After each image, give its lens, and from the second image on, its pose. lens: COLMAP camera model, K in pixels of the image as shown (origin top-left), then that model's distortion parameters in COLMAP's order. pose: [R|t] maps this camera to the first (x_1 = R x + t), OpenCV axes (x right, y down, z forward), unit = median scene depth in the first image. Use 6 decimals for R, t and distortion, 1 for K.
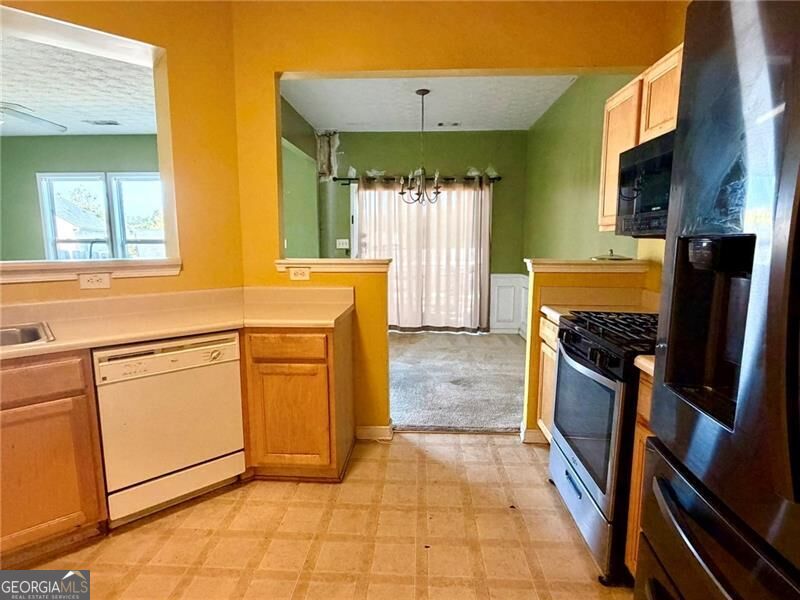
lens RADIAL K [[432.1, 0, 397.5], [0, 432.1, 301.2], [0, 0, 1]] dist [-0.001183, -0.000331]
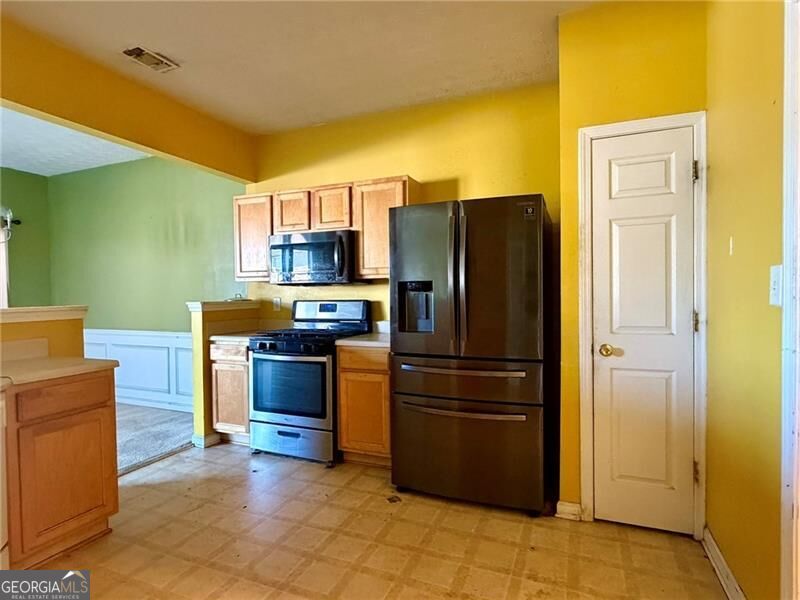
lens RADIAL K [[432.1, 0, 397.5], [0, 432.1, 301.2], [0, 0, 1]] dist [-0.001183, -0.000331]
pose [[0.341906, -0.025540, 0.939387, -0.687064], [0.143323, 0.989353, -0.025266, 0.020039], [-0.928741, 0.143274, 0.341926, -0.004369]]
